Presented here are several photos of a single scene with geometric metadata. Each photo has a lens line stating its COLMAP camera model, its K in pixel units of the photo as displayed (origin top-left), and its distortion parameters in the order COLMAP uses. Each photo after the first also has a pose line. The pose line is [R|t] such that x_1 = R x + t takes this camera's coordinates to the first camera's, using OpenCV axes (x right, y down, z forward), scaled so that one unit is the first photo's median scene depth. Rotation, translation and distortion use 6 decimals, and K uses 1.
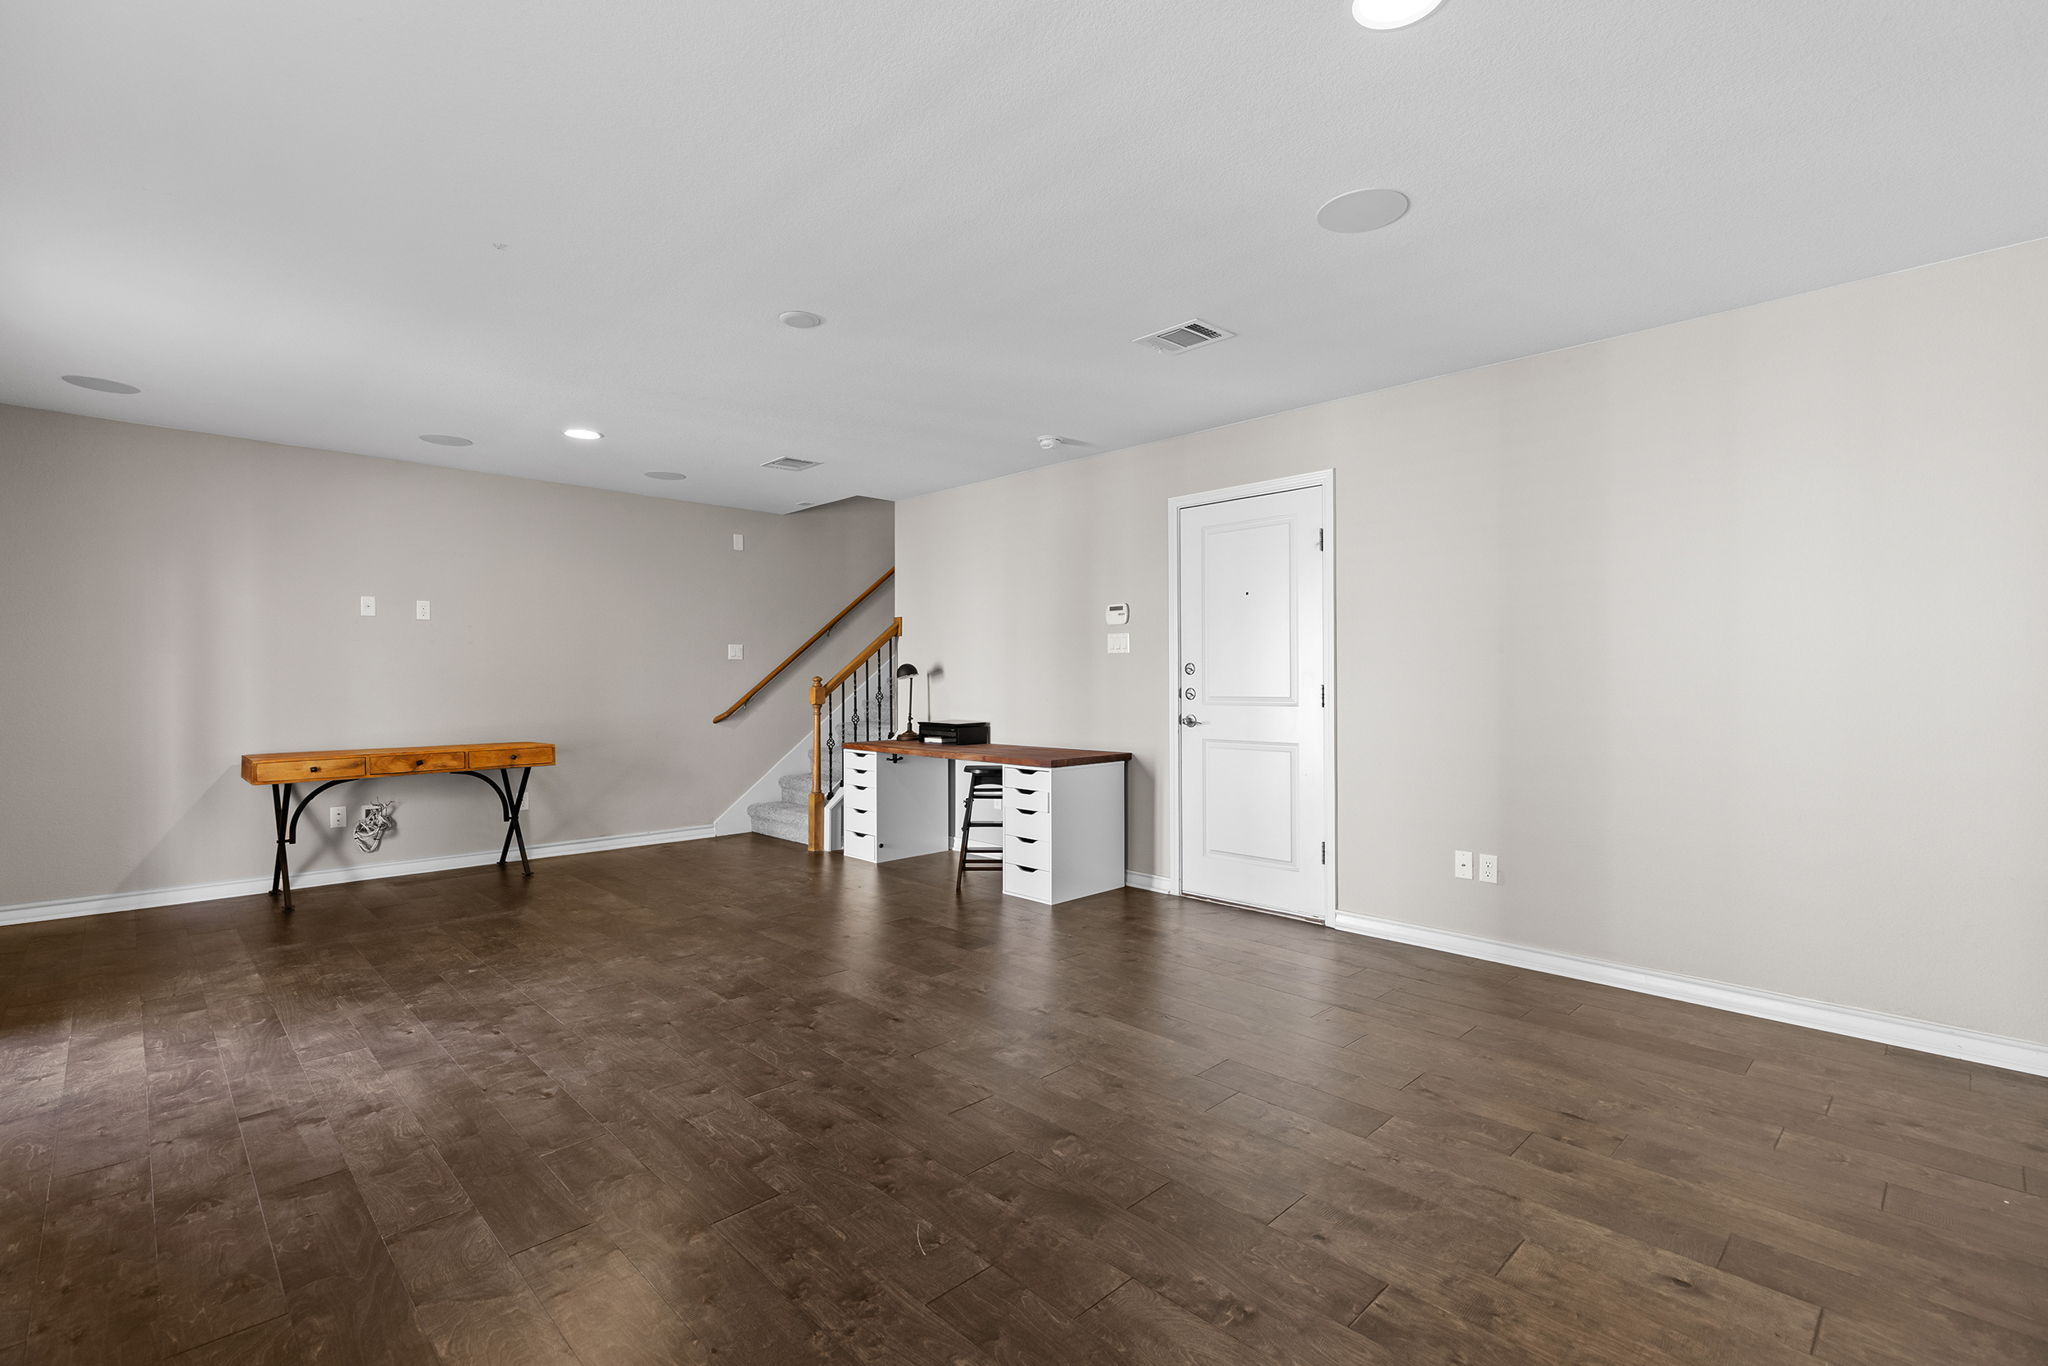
lens RADIAL K [[918.4, 0, 1016.6], [0, 918.4, 687.7], [0, 0, 1]] dist [0.007338, -0.001372]
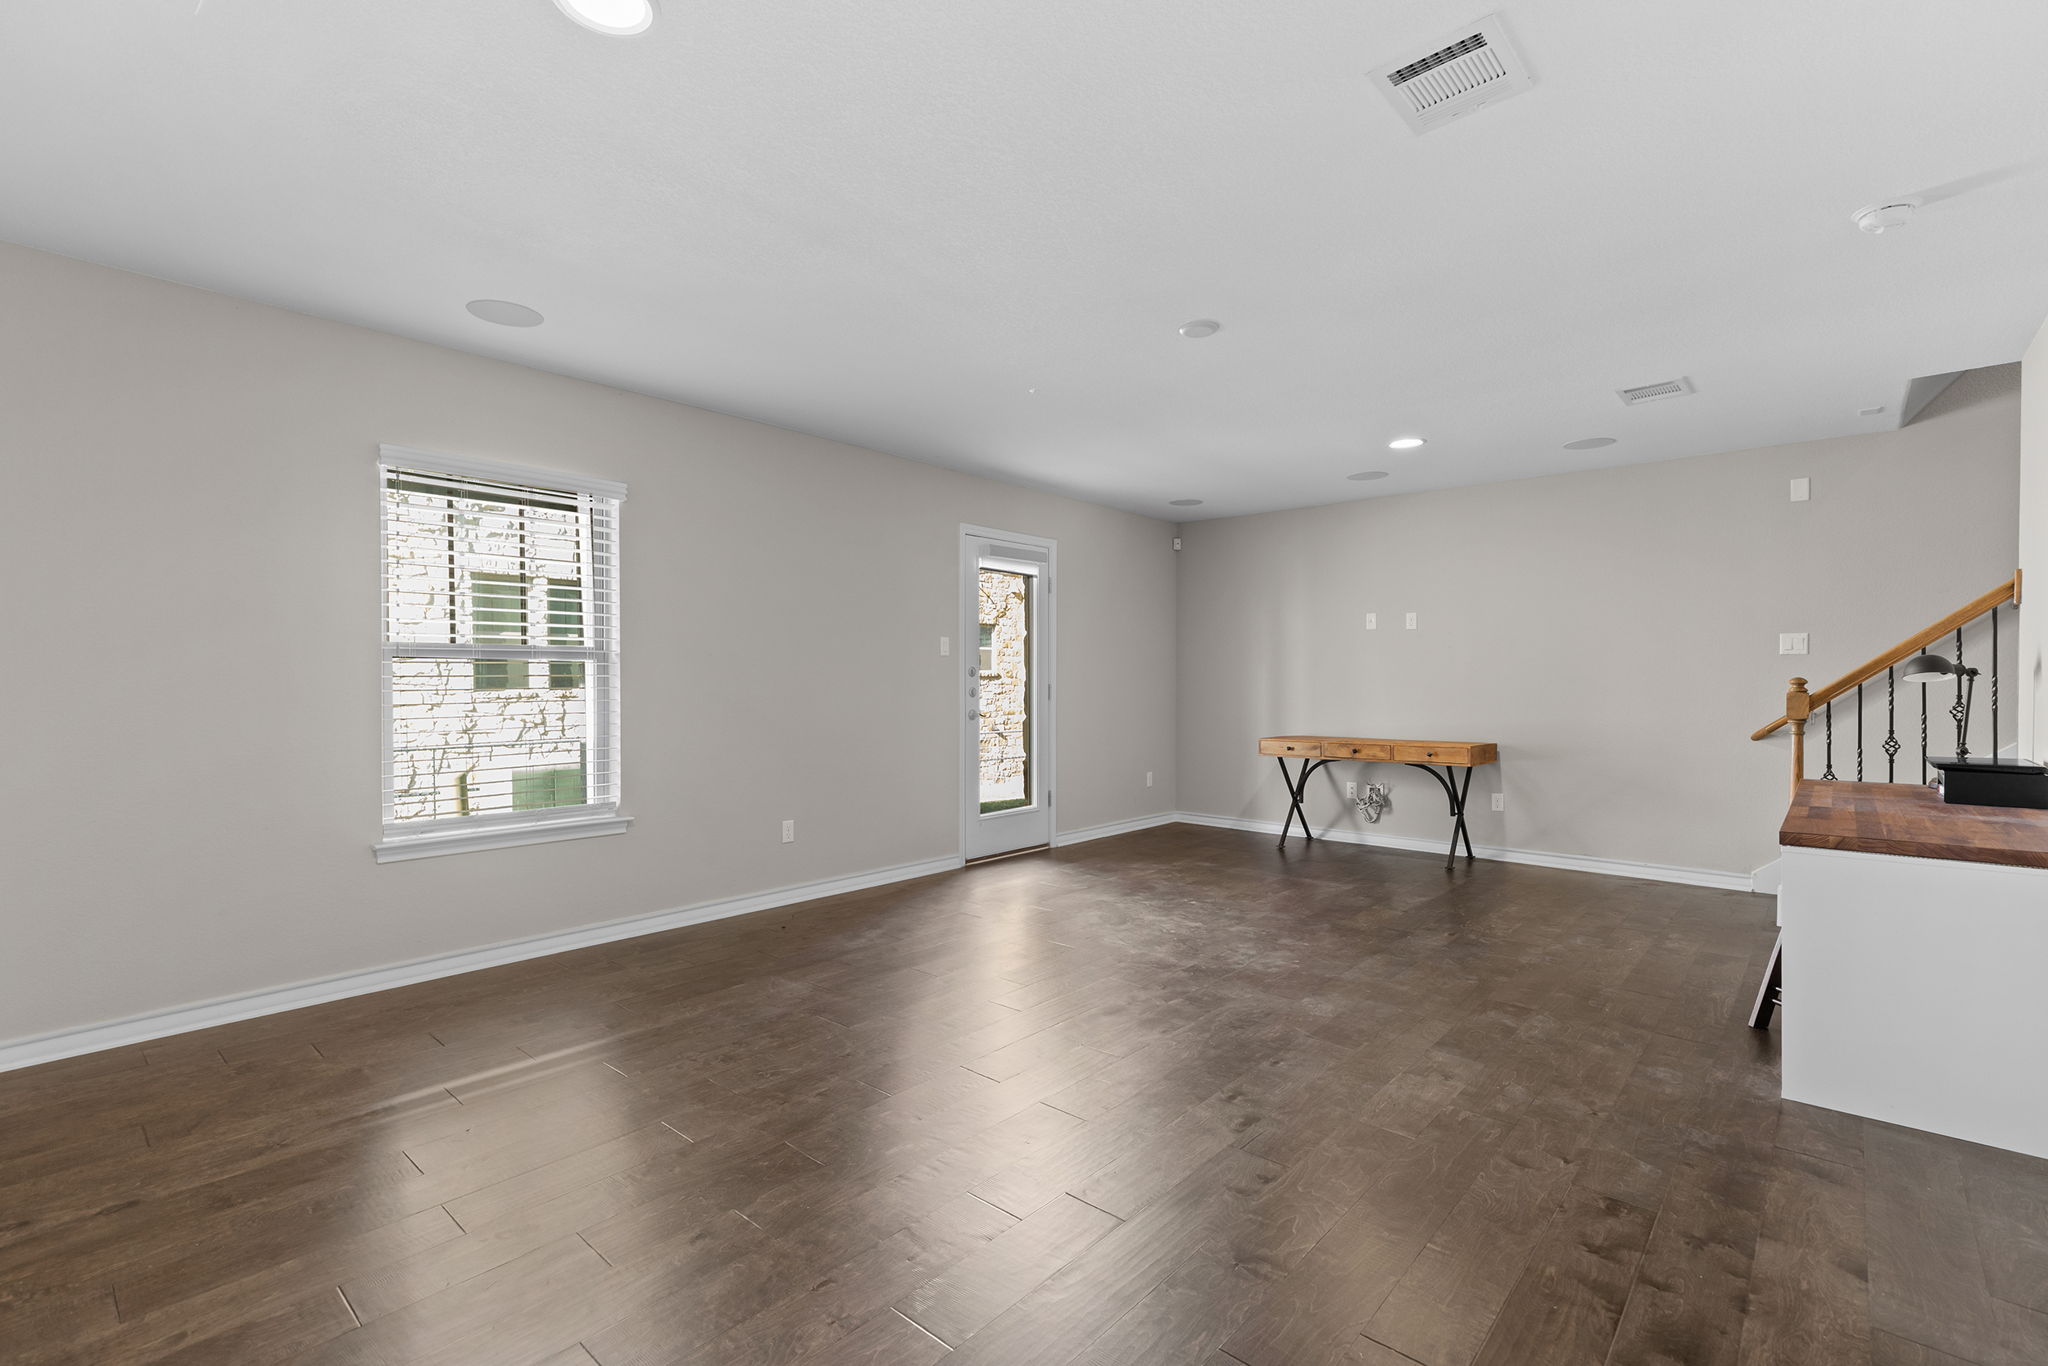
lens RADIAL K [[918.4, 0, 1023.5], [0, 918.4, 681.7], [0, 0, 1]] dist [0.007338, -0.001372]
pose [[0.081259, 0.000243, -0.996693, 0.467817], [-0.009479, 0.999955, -0.000529, -0.003525], [0.996648, 0.009491, 0.081257, 0.434931]]
